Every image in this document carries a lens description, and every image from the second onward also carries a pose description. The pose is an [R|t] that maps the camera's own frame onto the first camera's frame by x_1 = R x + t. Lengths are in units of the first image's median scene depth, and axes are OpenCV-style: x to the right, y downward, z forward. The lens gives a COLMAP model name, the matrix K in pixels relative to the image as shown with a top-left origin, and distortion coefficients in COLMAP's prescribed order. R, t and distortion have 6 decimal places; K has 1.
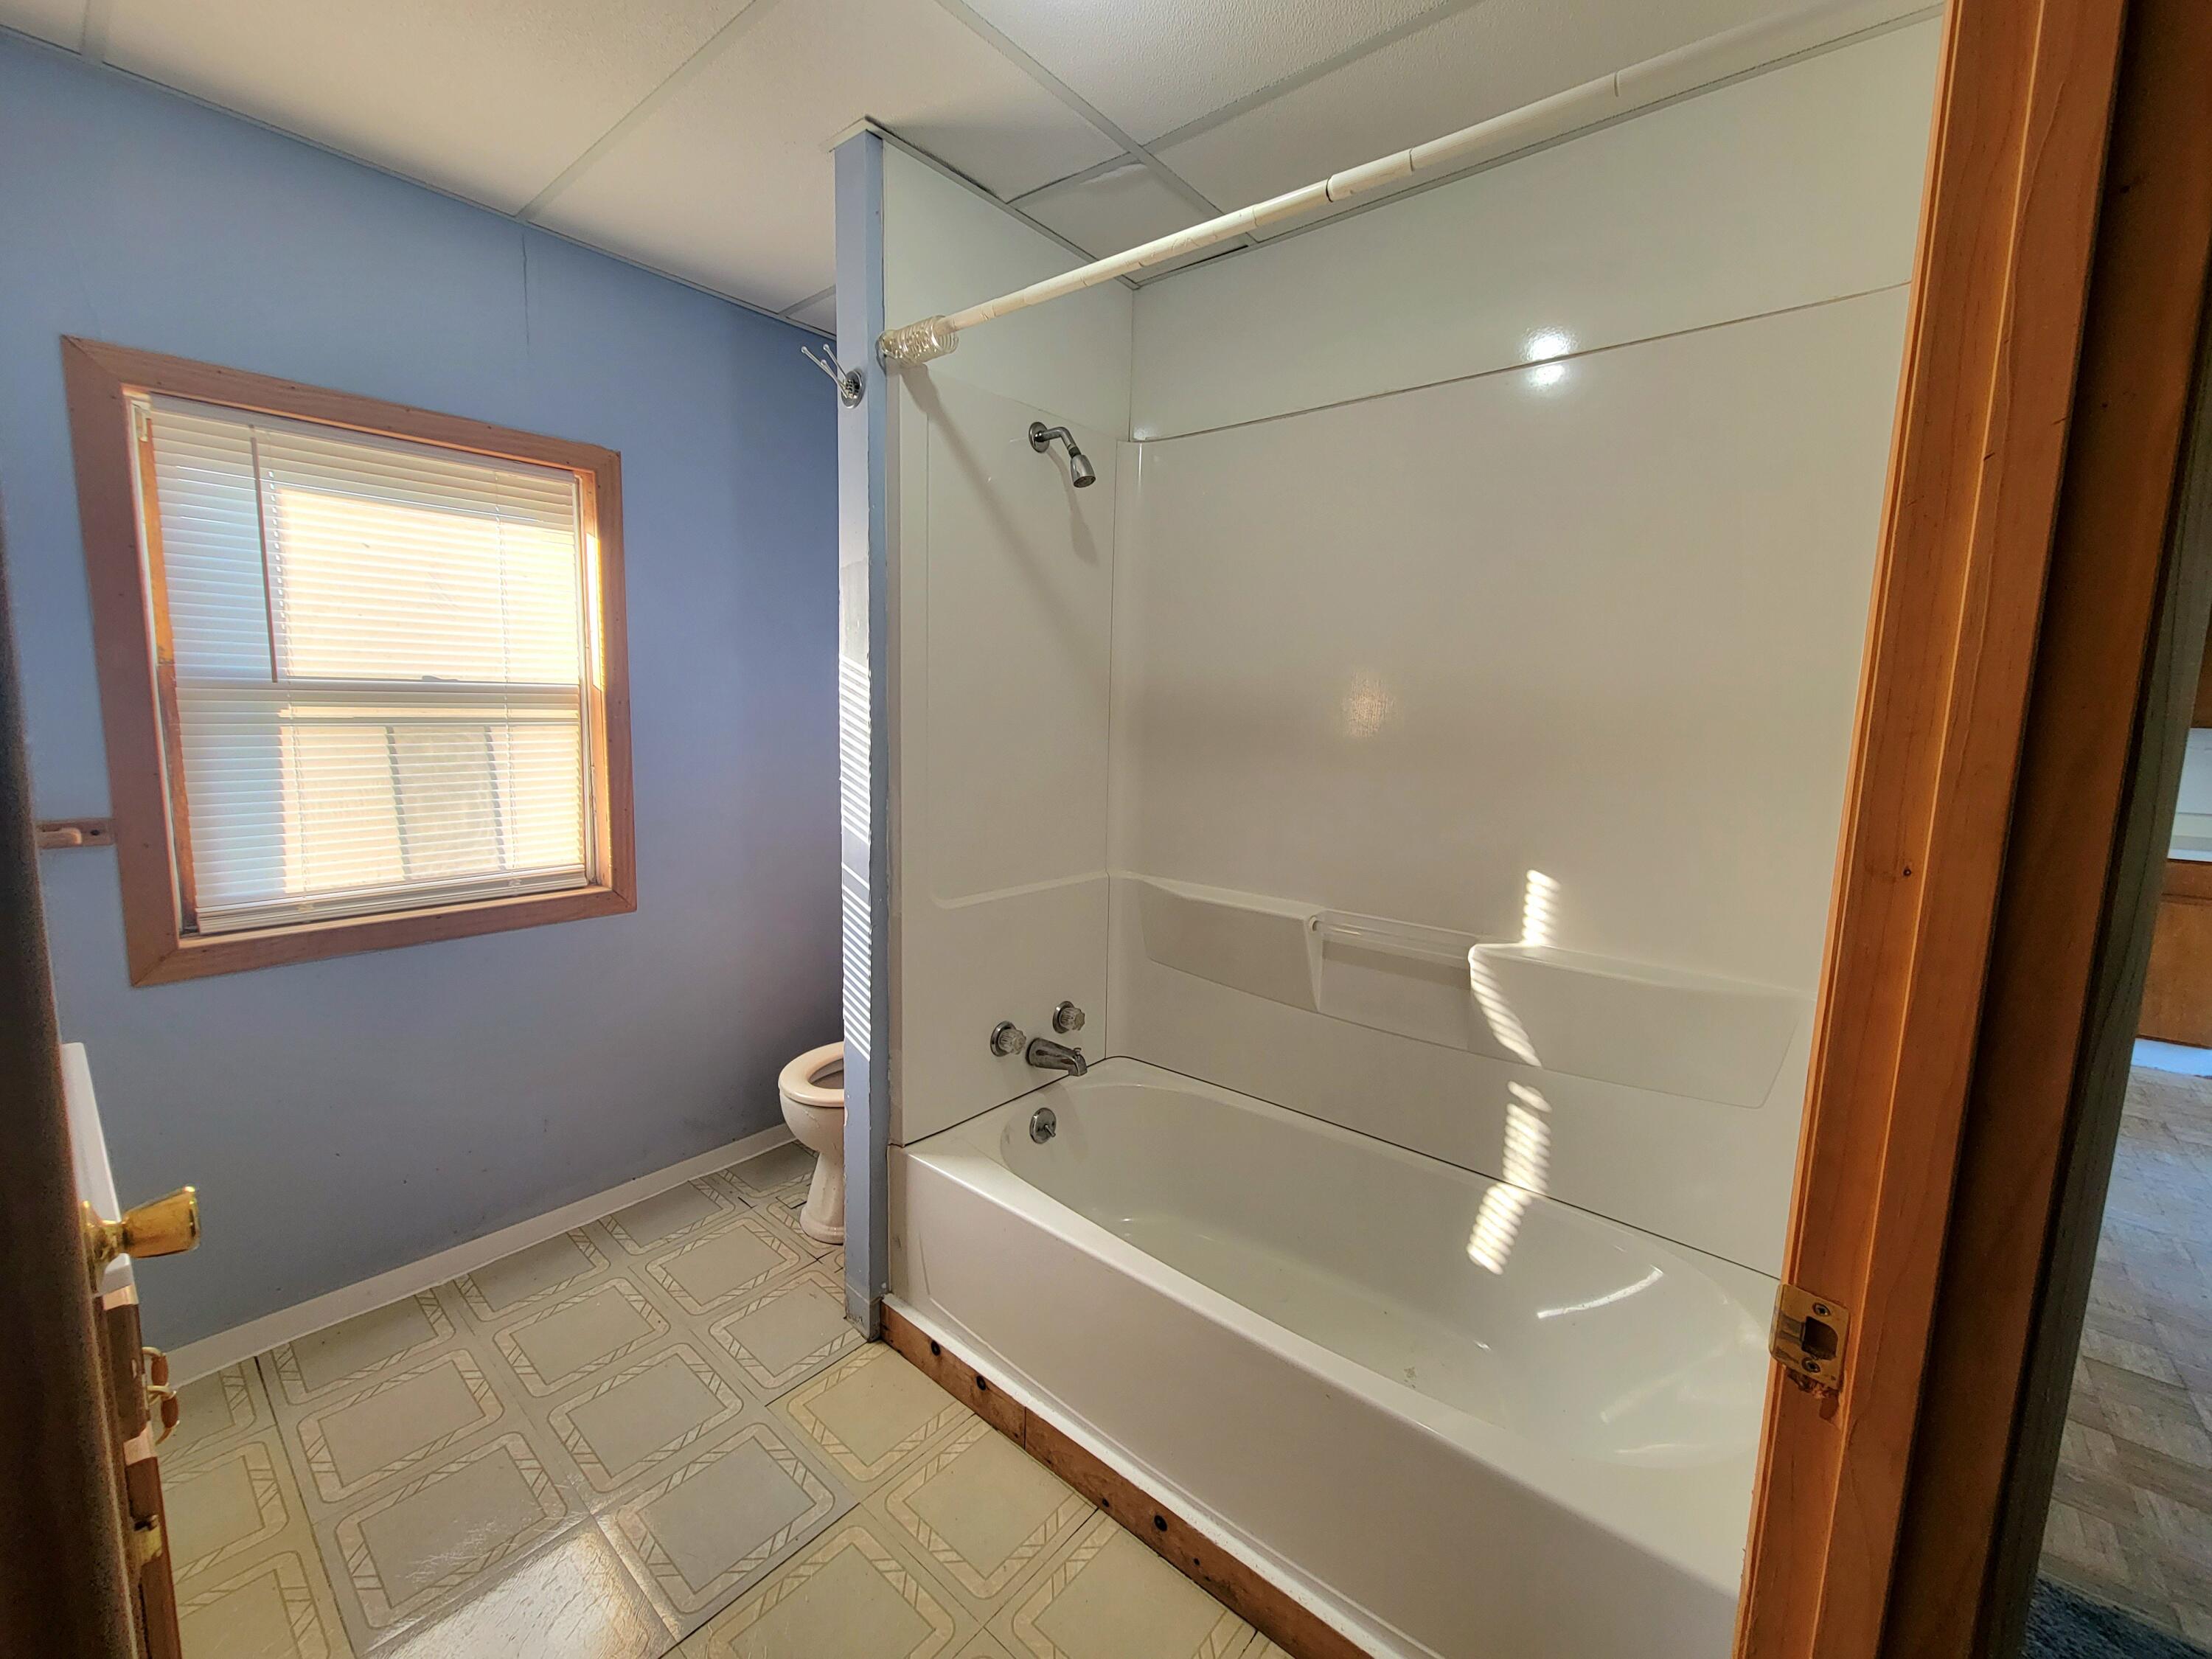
lens RADIAL K [[899.3, 0, 1096.2], [0, 899.3, 826.6], [0, 0, 1]] dist [0.002945, -0.002966]
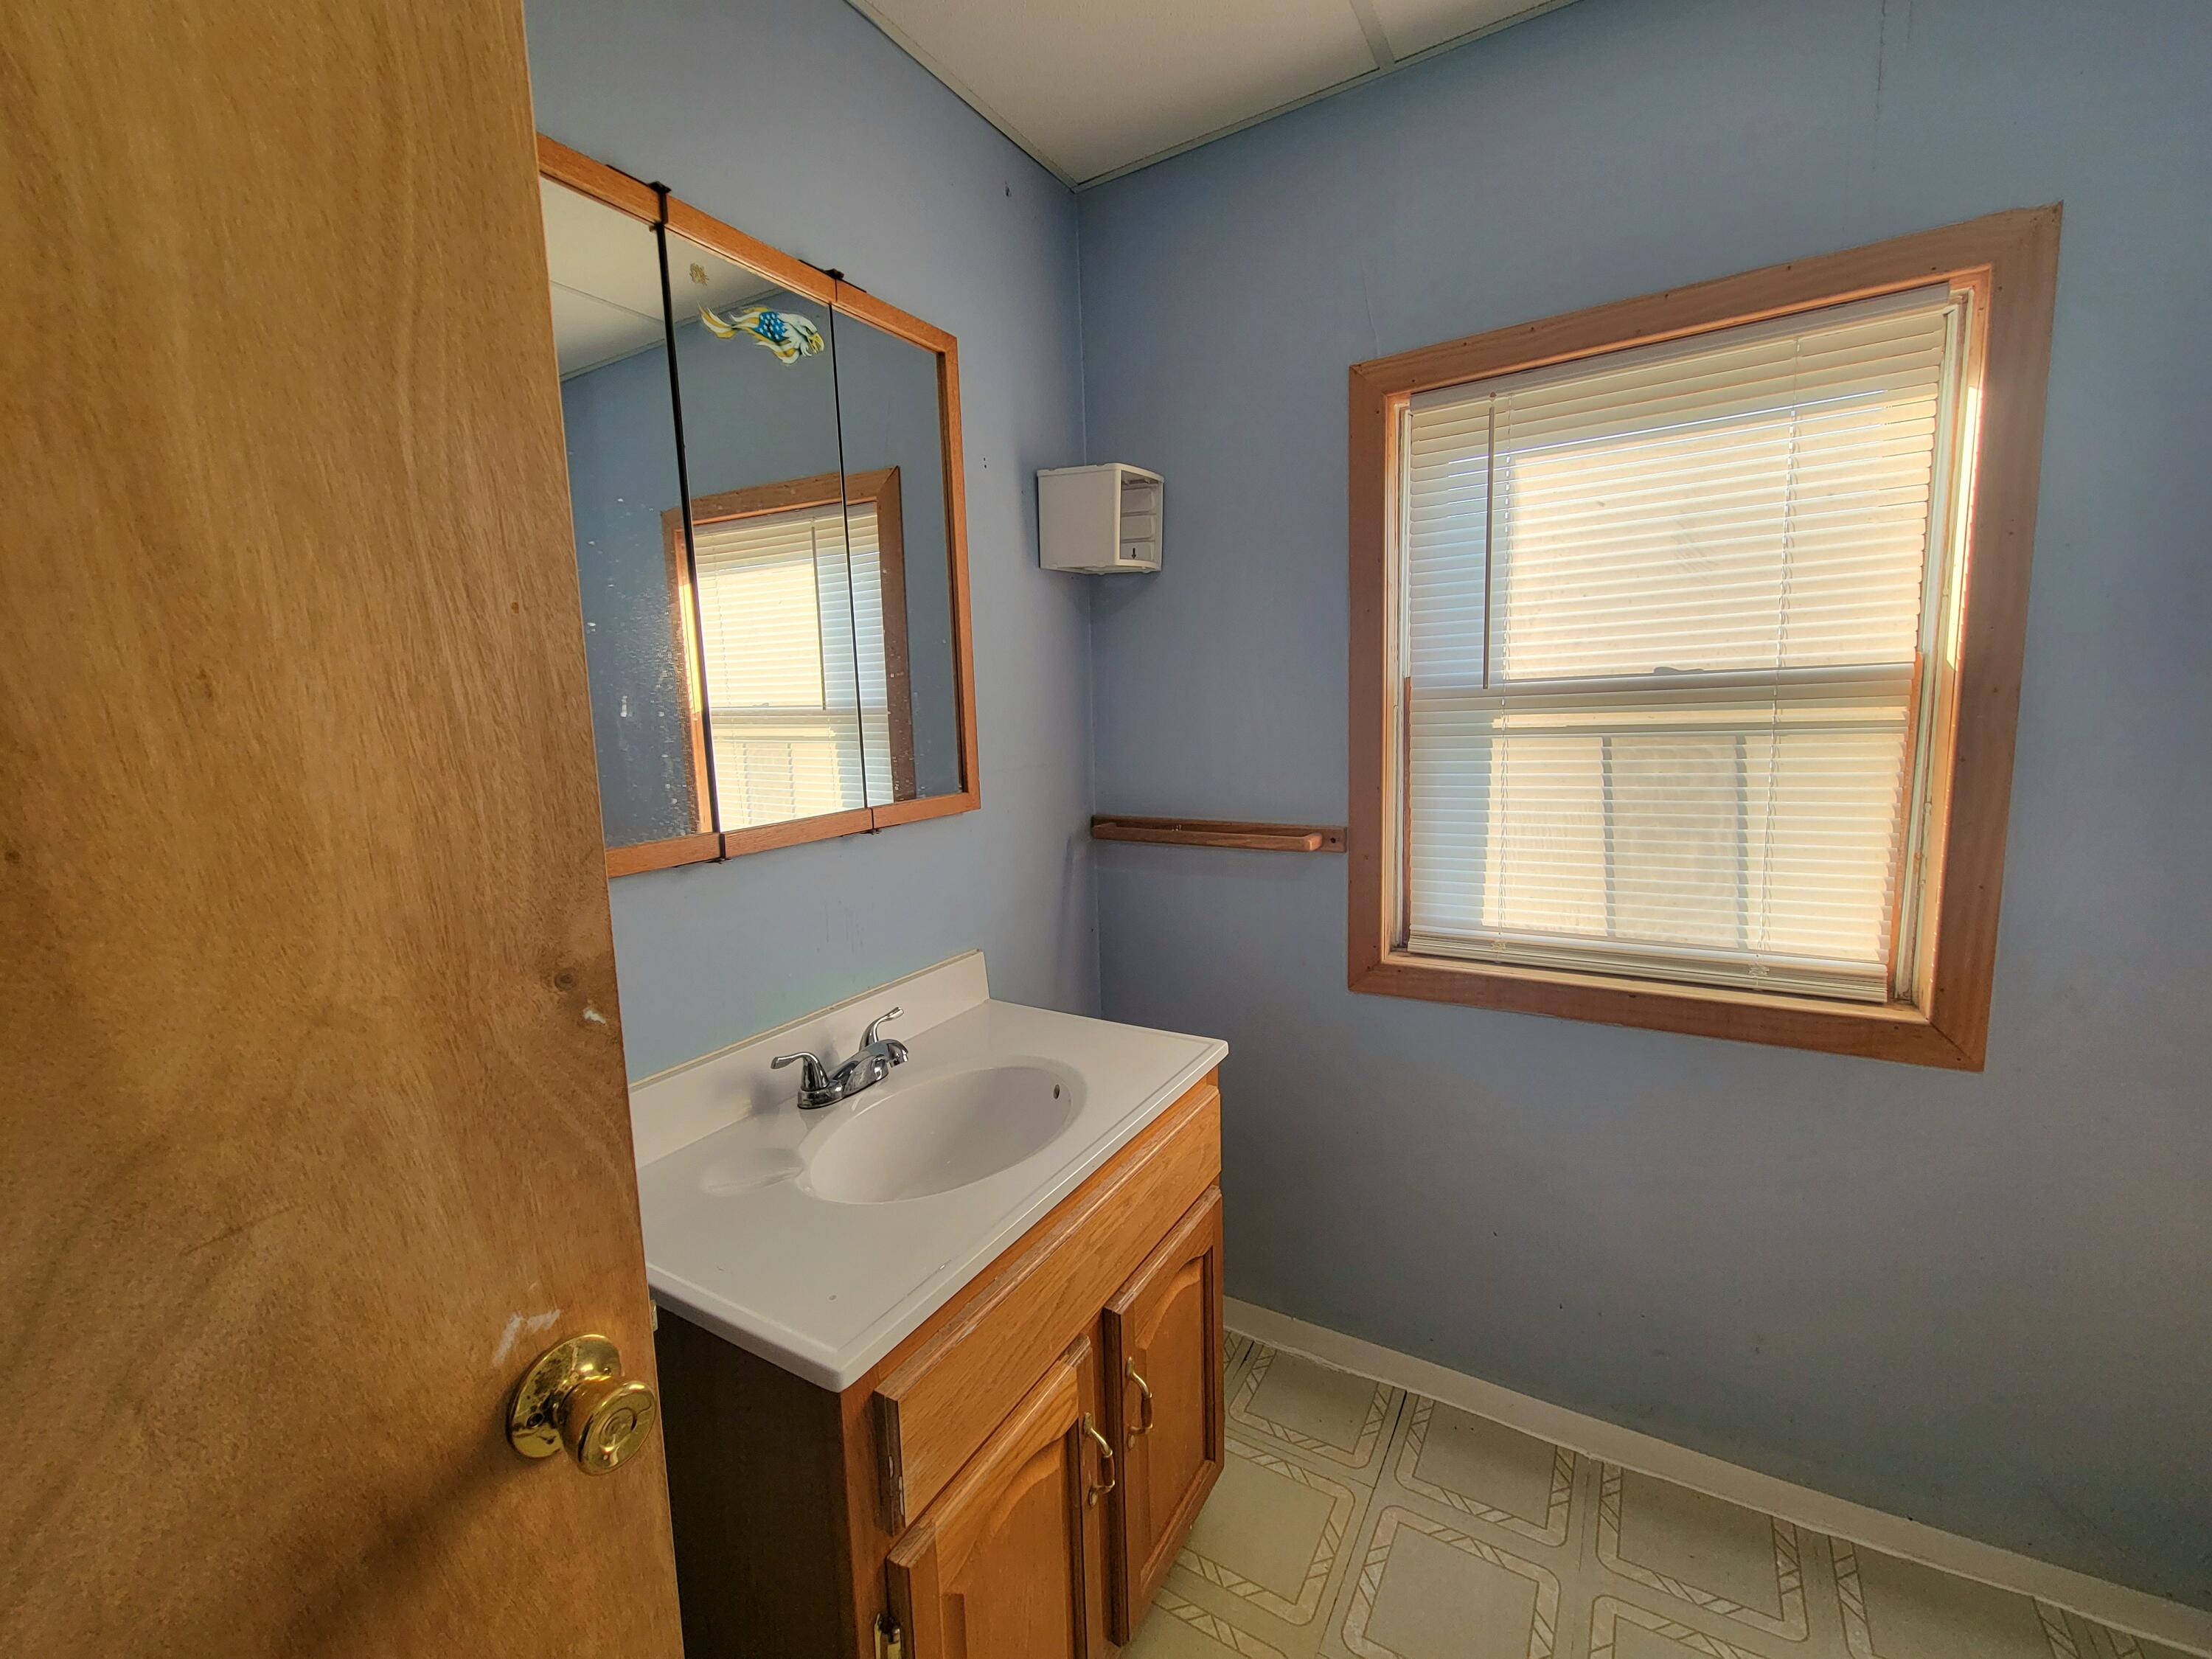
lens RADIAL K [[899.3, 0, 1095.2], [0, 899.3, 826.4], [0, 0, 1]] dist [0.002945, -0.002966]
pose [[0.168321, 0.088163, -0.981782, -0.092025], [-0.098532, 0.992509, 0.072233, -0.046166], [0.980795, 0.084578, 0.175747, 0.424099]]
